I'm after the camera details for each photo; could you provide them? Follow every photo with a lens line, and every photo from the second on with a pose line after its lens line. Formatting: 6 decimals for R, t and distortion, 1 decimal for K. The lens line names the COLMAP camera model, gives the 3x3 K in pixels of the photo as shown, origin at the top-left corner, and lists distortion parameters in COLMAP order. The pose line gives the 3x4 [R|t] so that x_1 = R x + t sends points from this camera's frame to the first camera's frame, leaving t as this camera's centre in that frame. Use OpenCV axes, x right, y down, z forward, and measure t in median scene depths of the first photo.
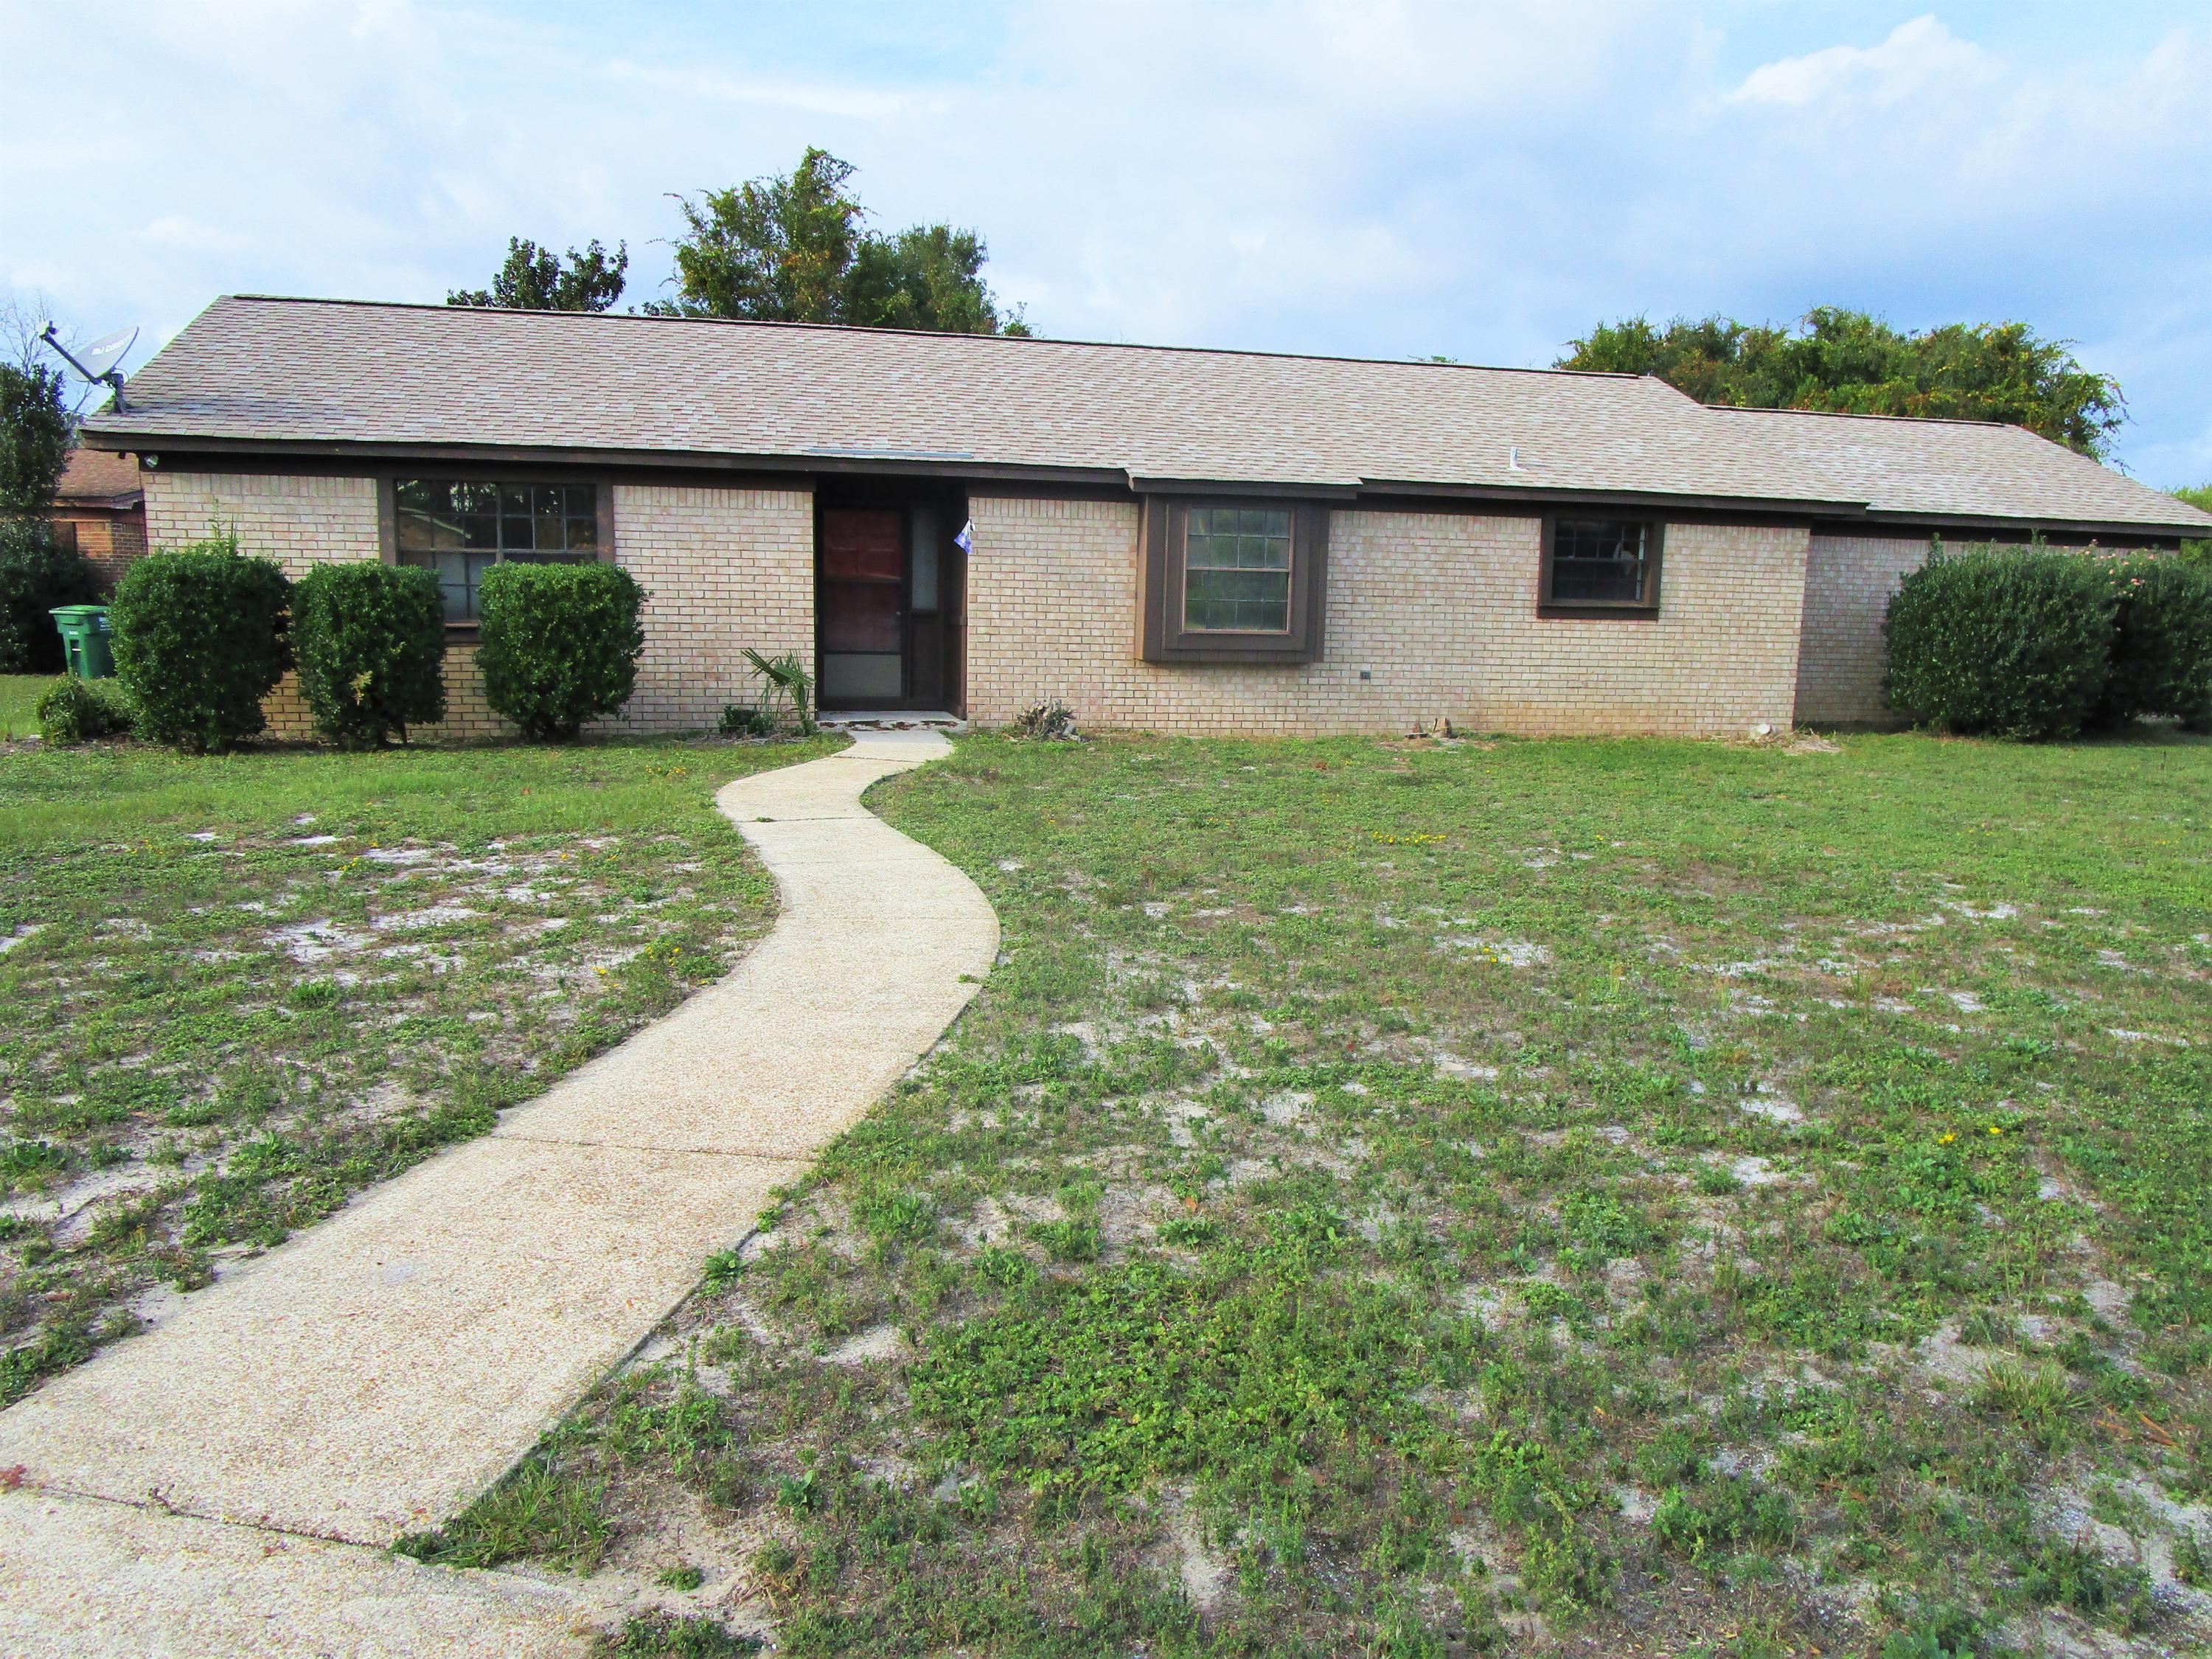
lens RADIAL K [[1603.6, 0, 1103.2], [0, 1603.6, 824.1], [0, 0, 1]] dist [-0.014479, 0.005072]
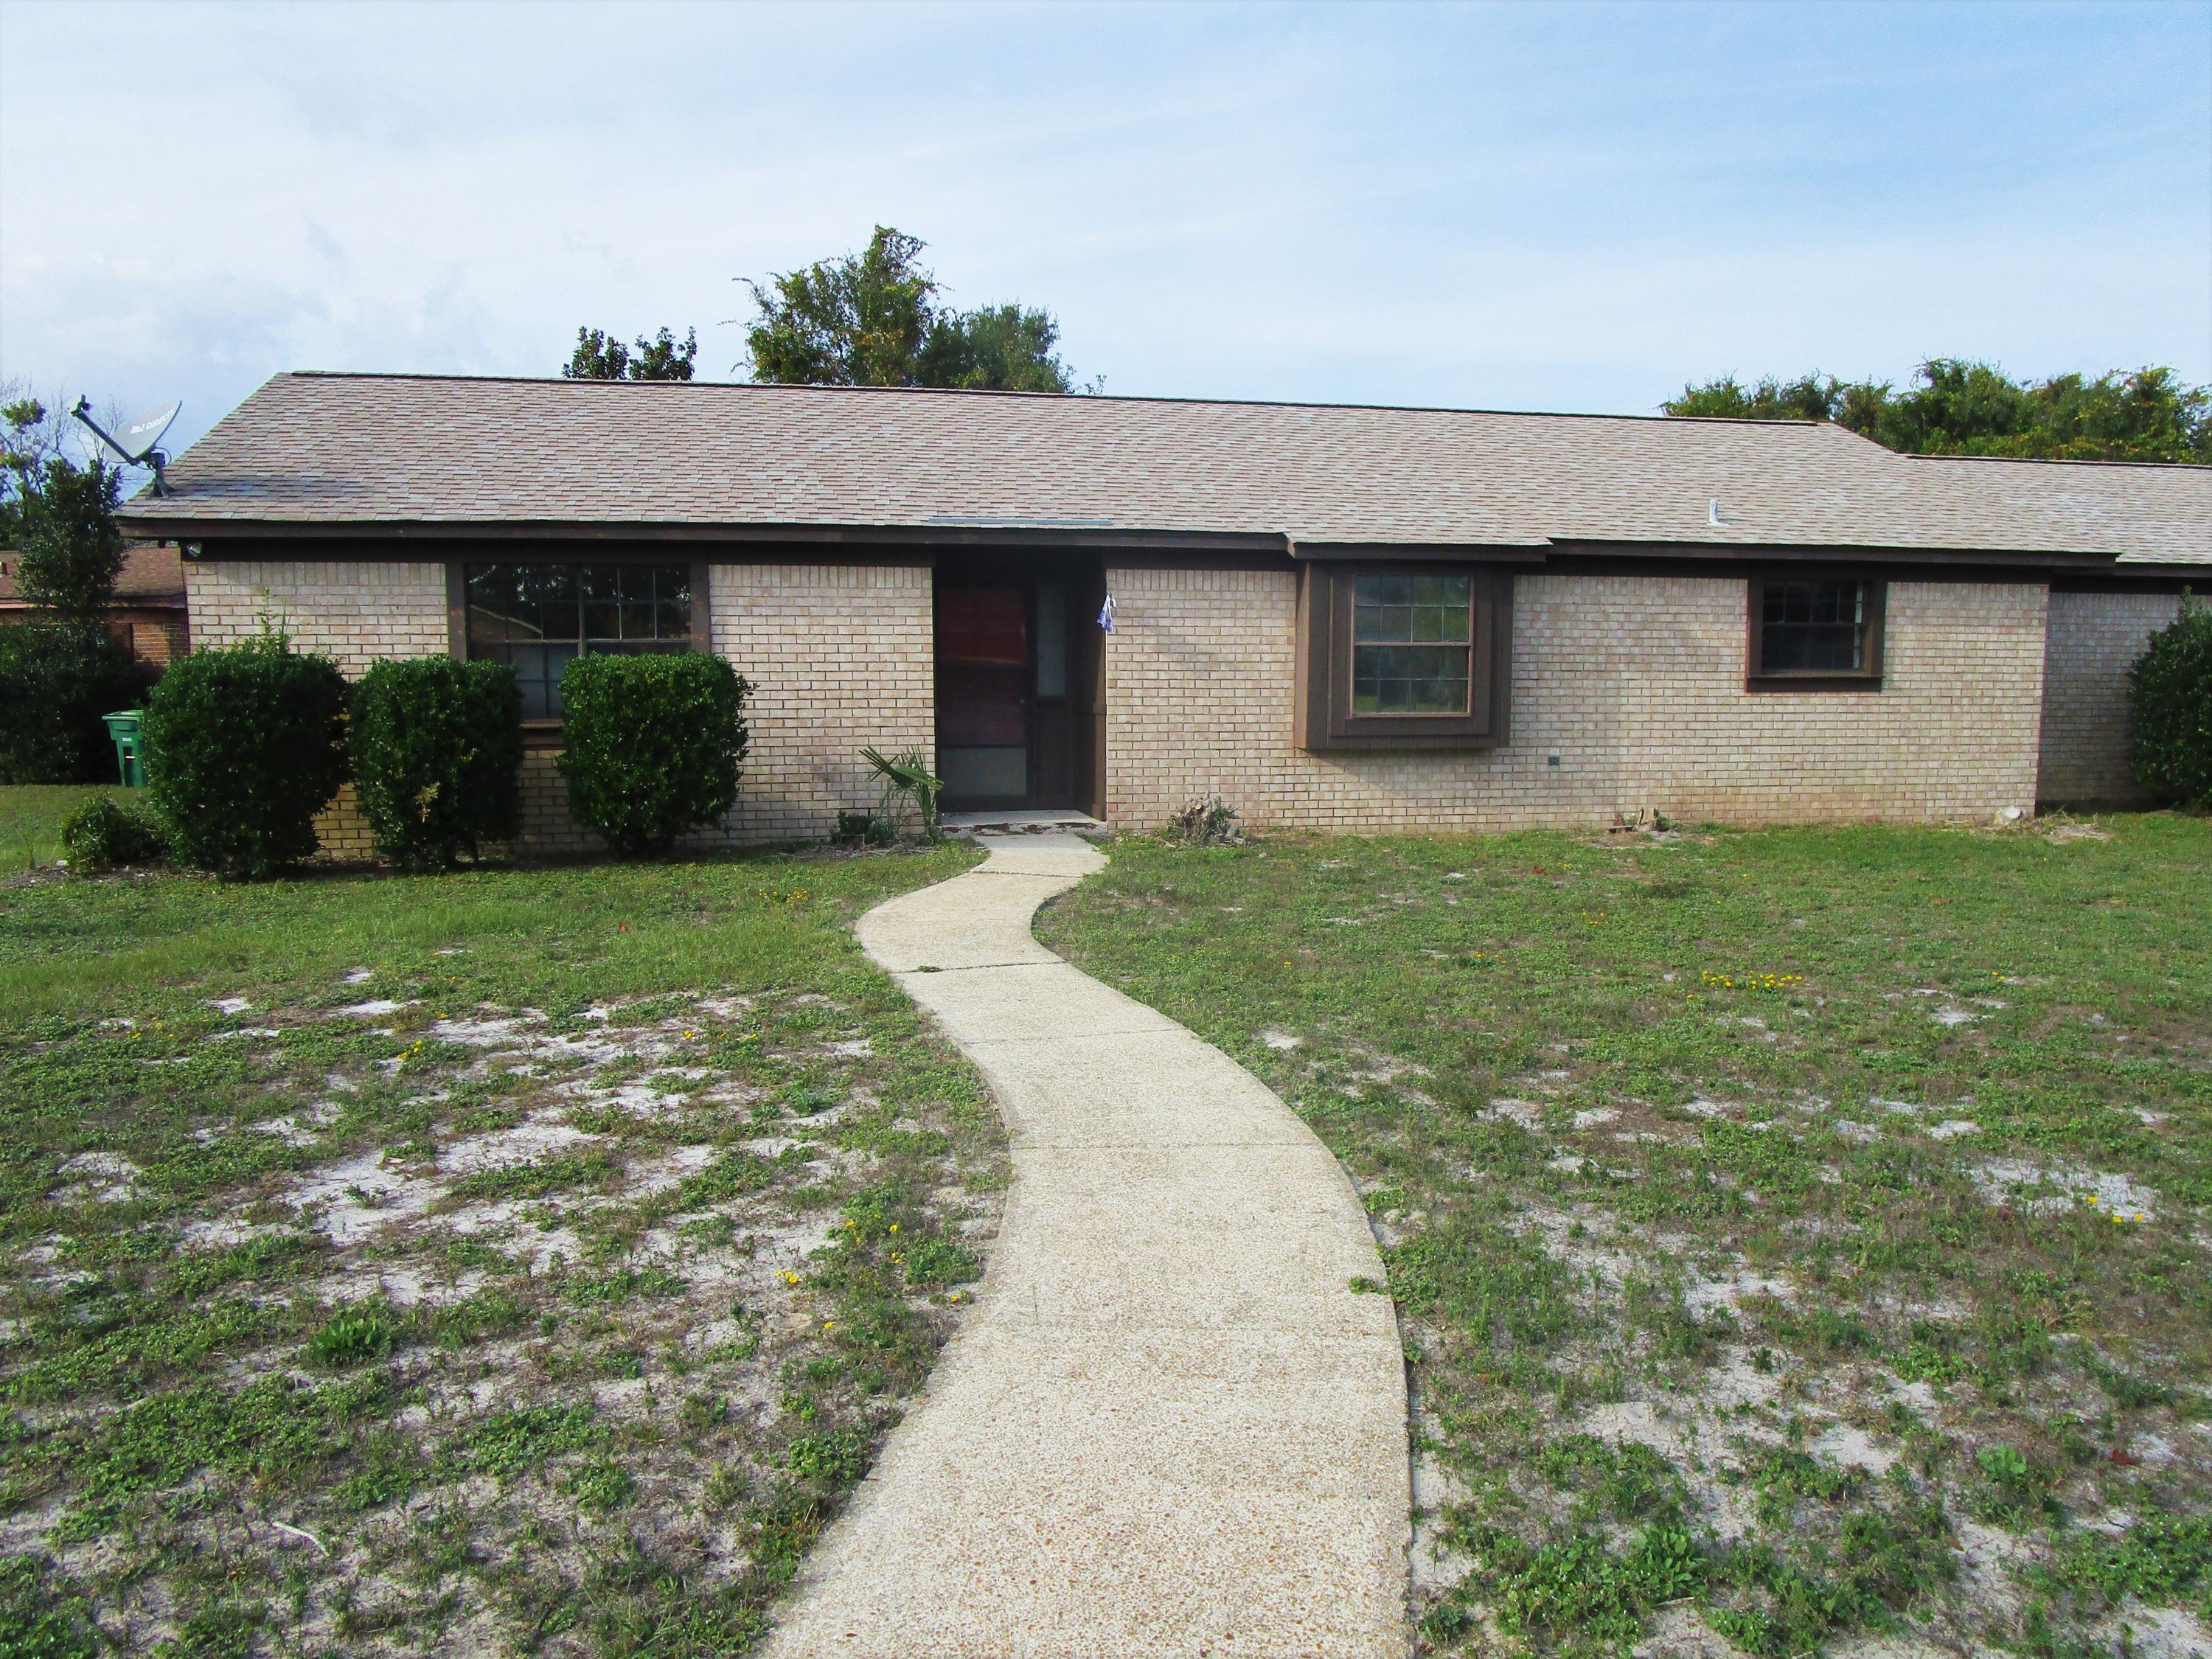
lens RADIAL K [[1603.6, 0, 1104.7], [0, 1603.6, 830.1], [0, 0, 1]] dist [-0.014479, 0.005072]
pose [[0.999247, -0.018399, -0.034149, -0.056681], [0.016818, 0.998800, -0.046006, -0.019761], [0.034955, 0.045397, 0.998357, 0.123515]]
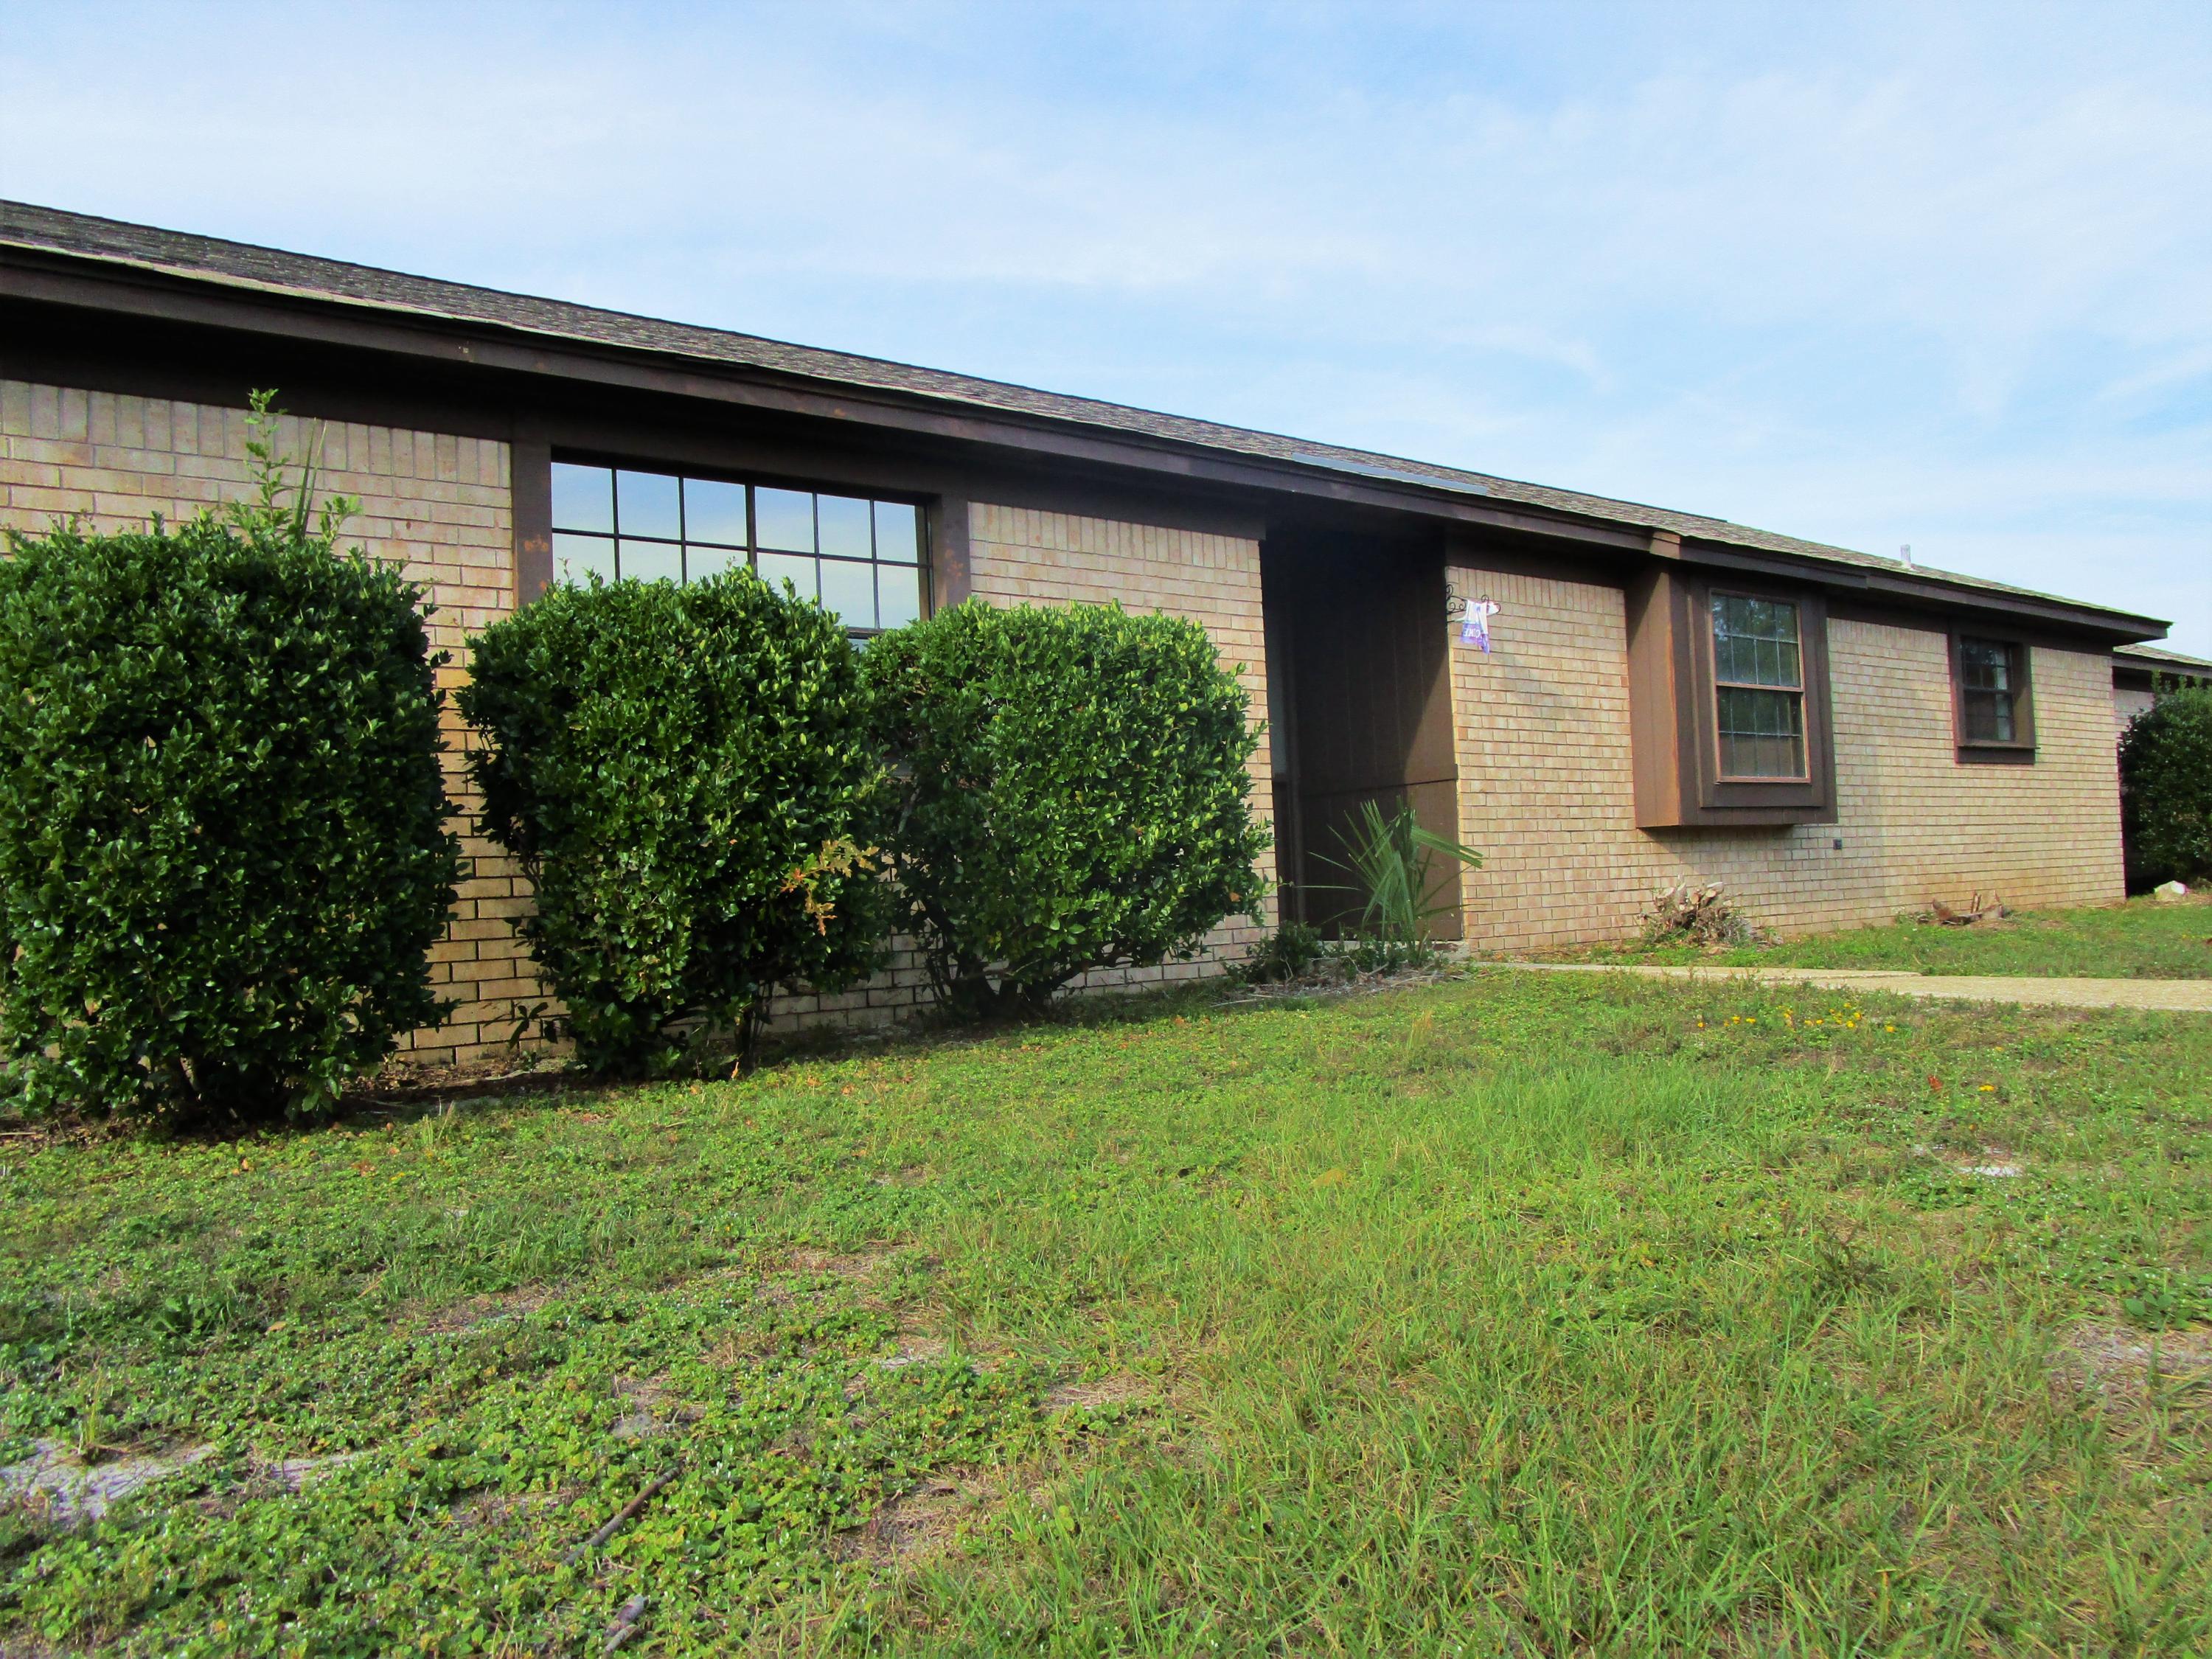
lens RADIAL K [[1603.6, 0, 1086.3], [0, 1603.6, 837.4], [0, 0, 1]] dist [-0.014479, 0.005072]
pose [[0.911480, -0.047387, 0.408607, -0.449943], [0.121585, 0.979995, -0.157566, -0.027013], [-0.392966, 0.193298, 0.899007, 0.531175]]
